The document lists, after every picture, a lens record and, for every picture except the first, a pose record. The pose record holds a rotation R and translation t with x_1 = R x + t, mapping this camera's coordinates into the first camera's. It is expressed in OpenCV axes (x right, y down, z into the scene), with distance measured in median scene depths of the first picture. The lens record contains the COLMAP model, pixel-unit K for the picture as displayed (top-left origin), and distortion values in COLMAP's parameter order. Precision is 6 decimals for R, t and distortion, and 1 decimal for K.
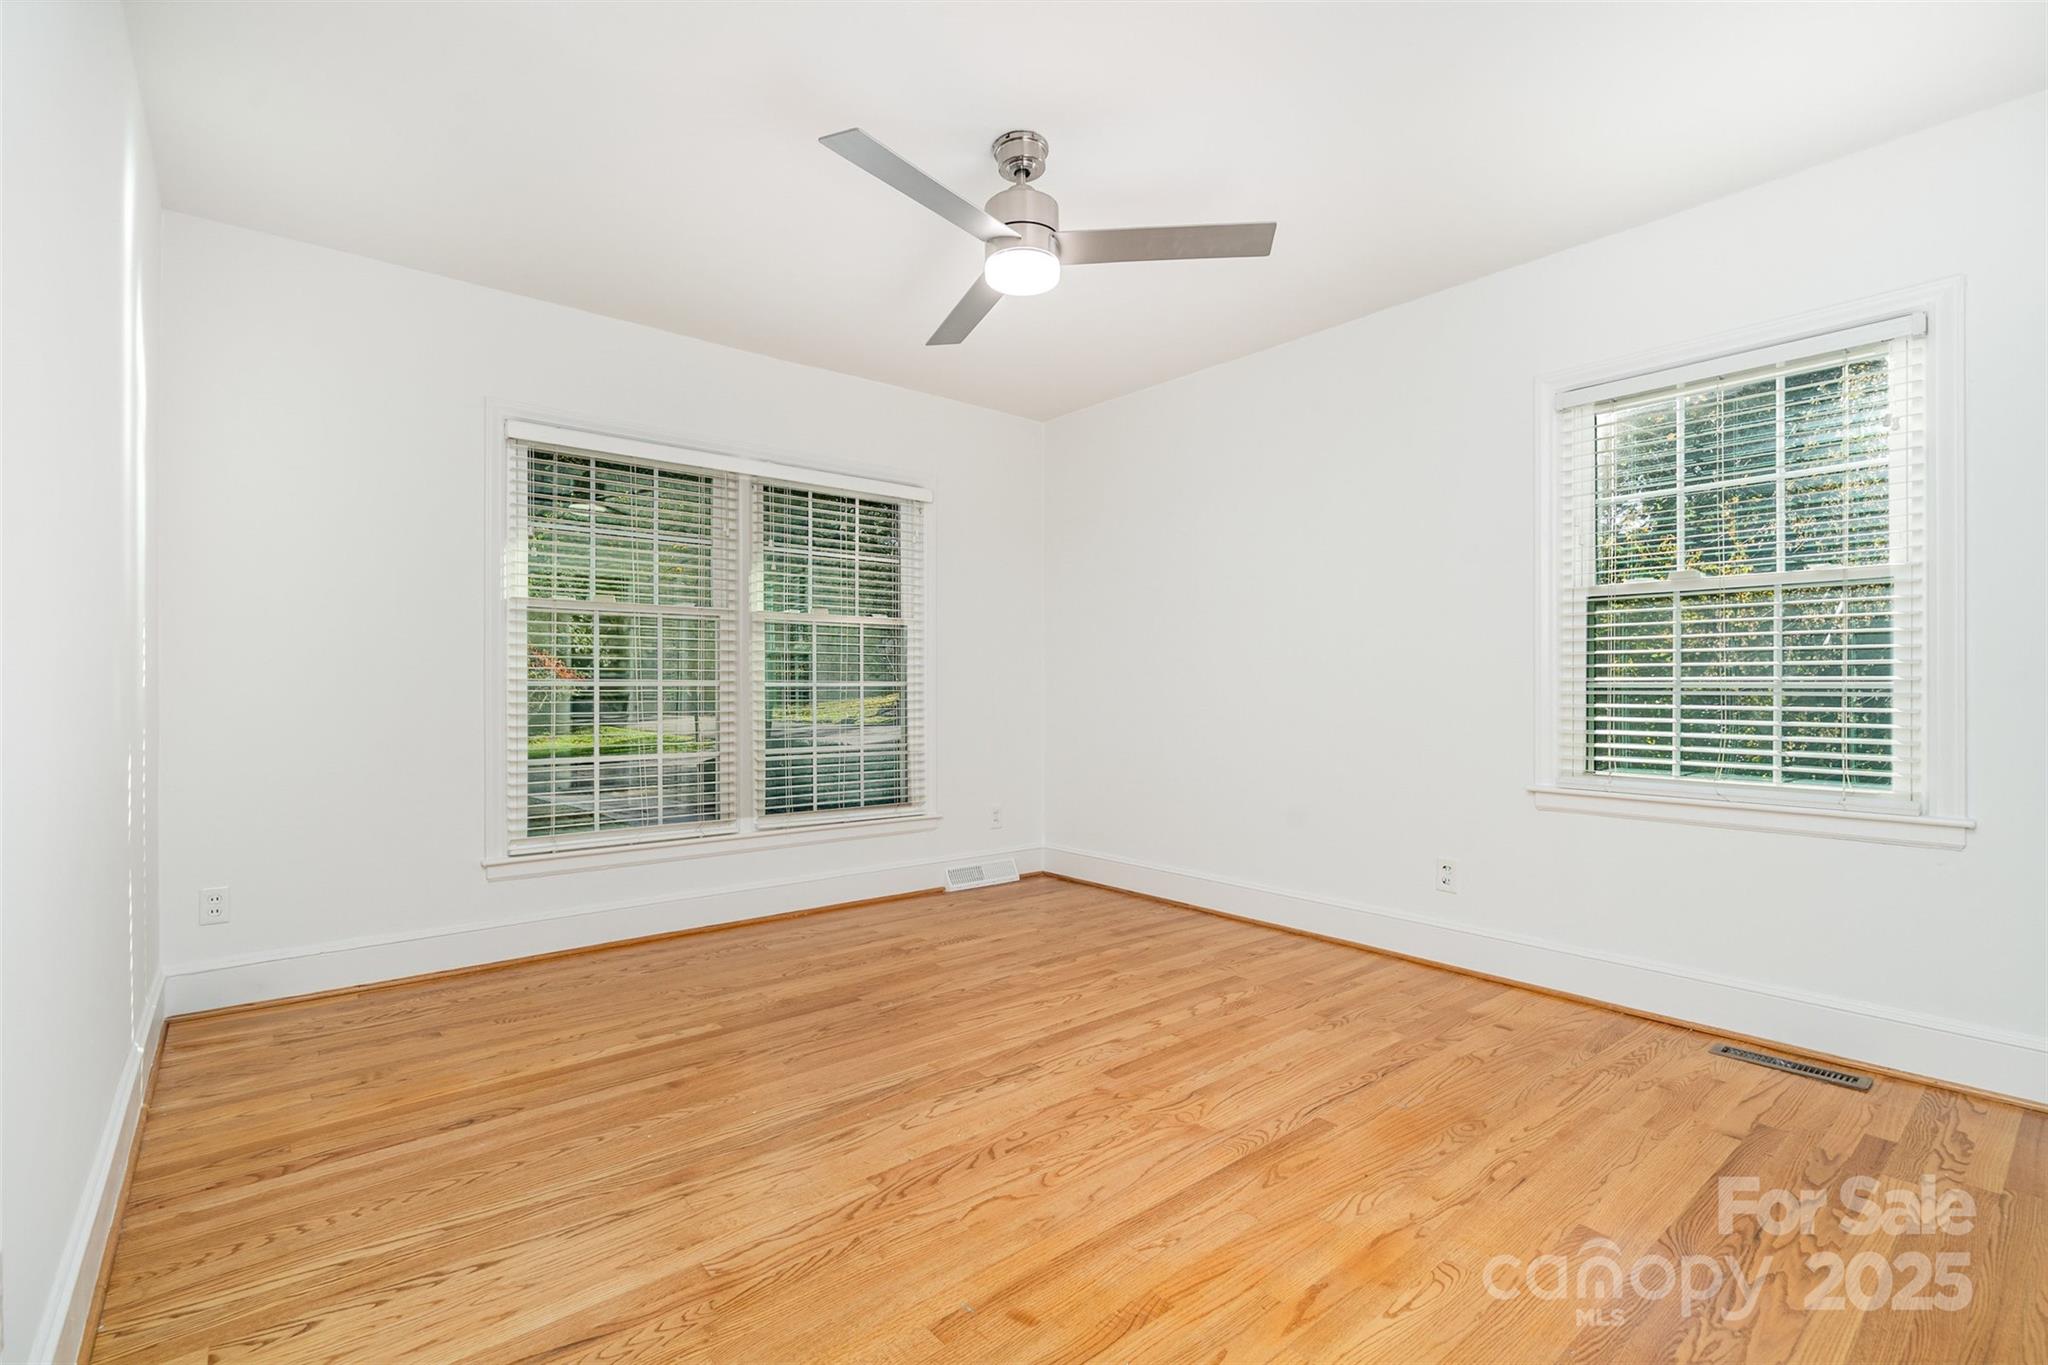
lens RADIAL K [[939.7, 0, 1021.5], [0, 939.7, 686.9], [0, 0, 1]] dist [0.002673, 0.000313]
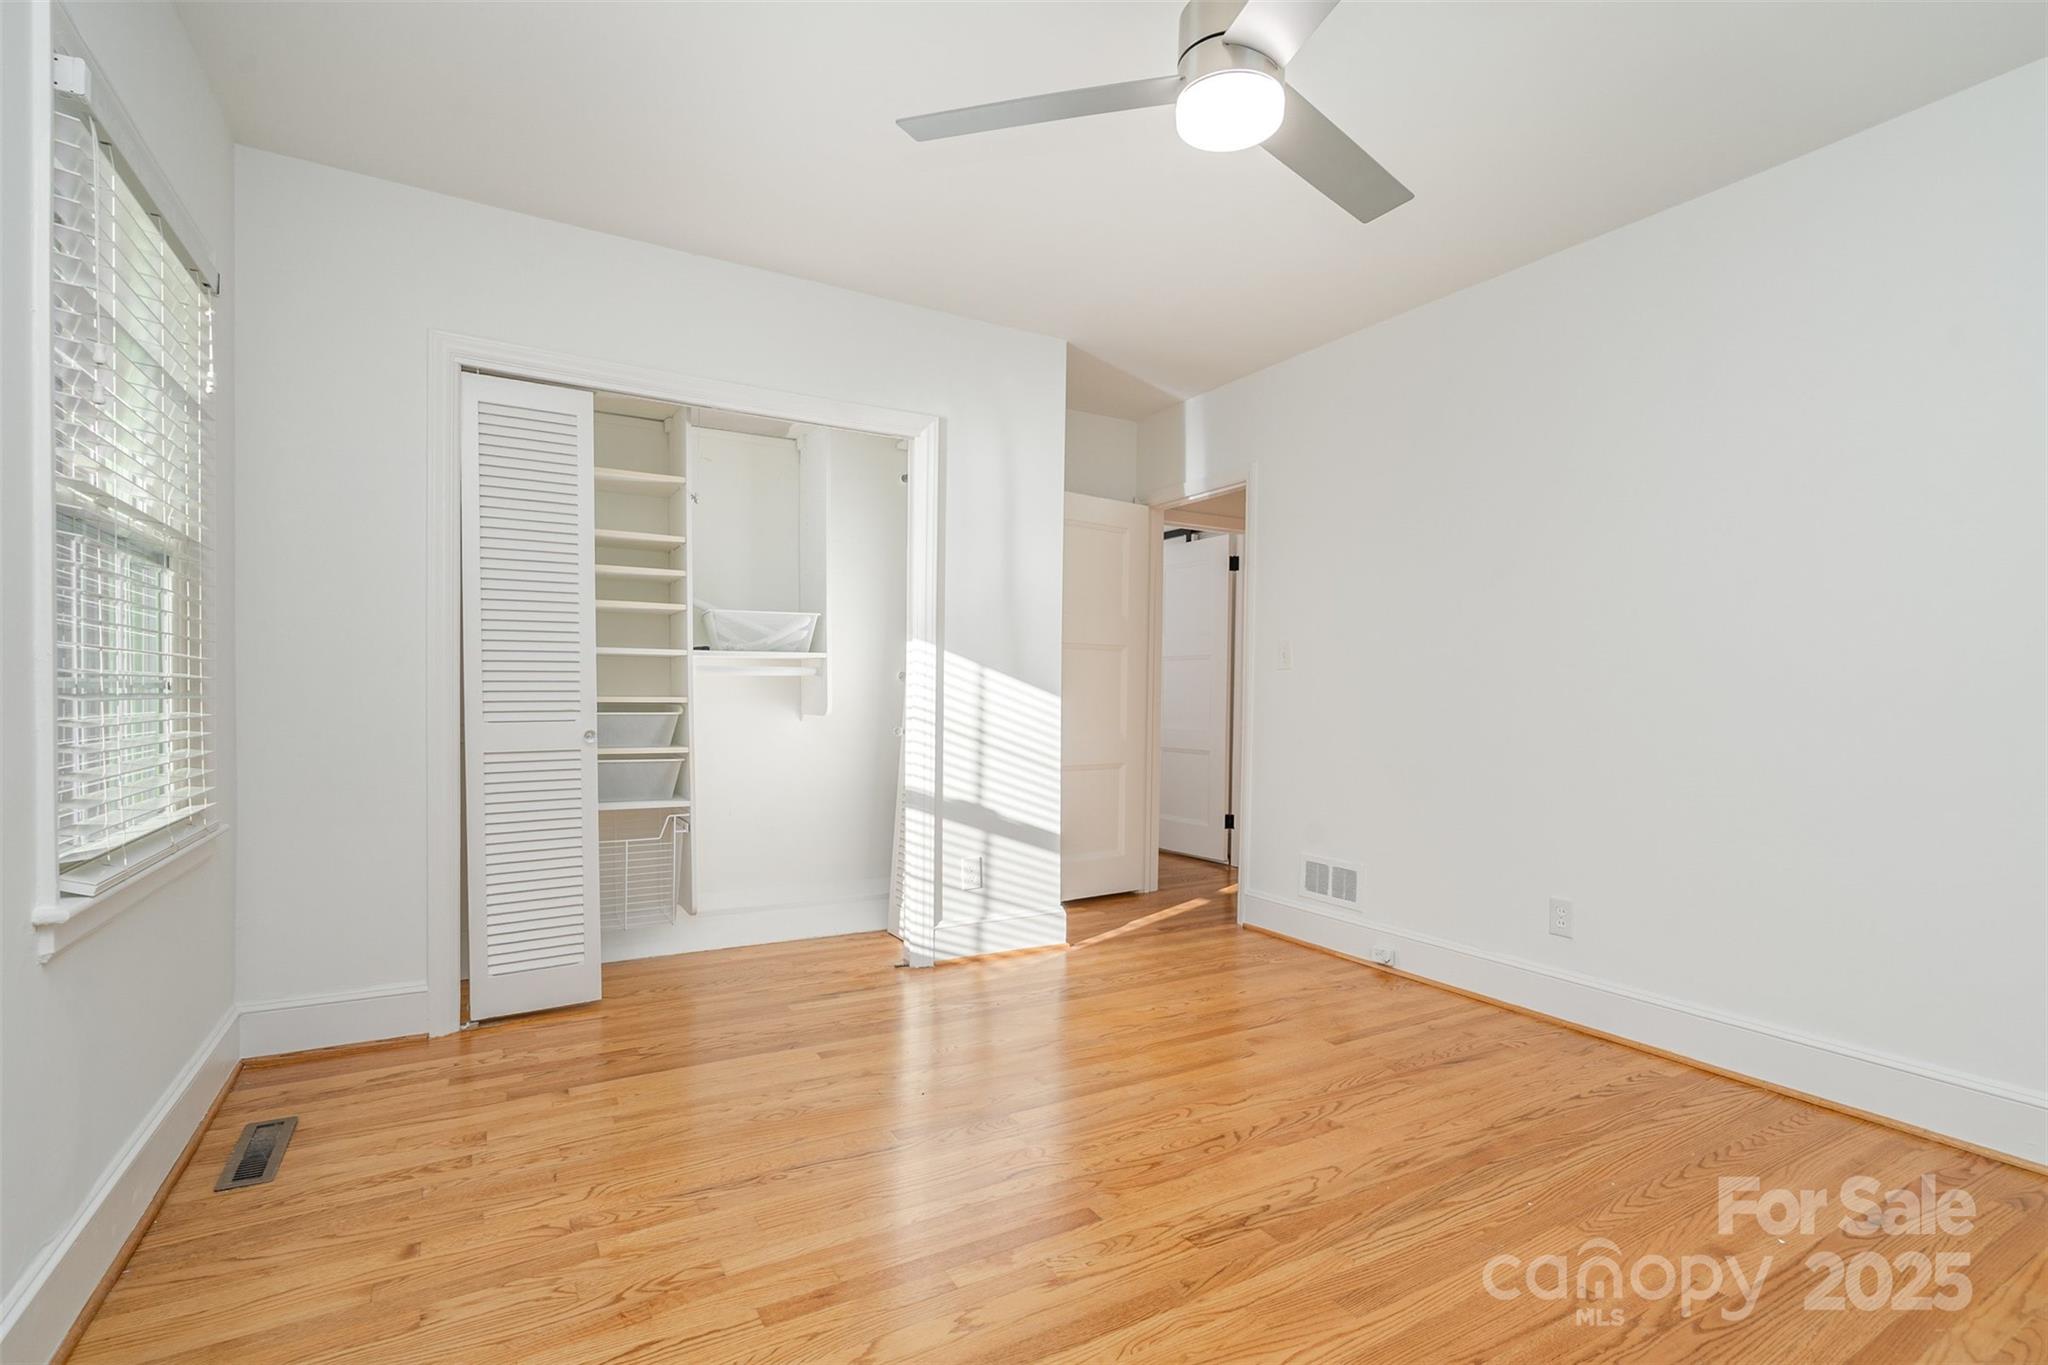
lens RADIAL K [[939.7, 0, 1015.5], [0, 939.7, 687.1], [0, 0, 1]] dist [0.002673, 0.000313]
pose [[-0.983012, -0.011774, 0.183165, 0.024440], [-0.014246, 0.999824, -0.012184, -0.000725], [-0.182989, -0.014586, -0.983007, 1.943290]]
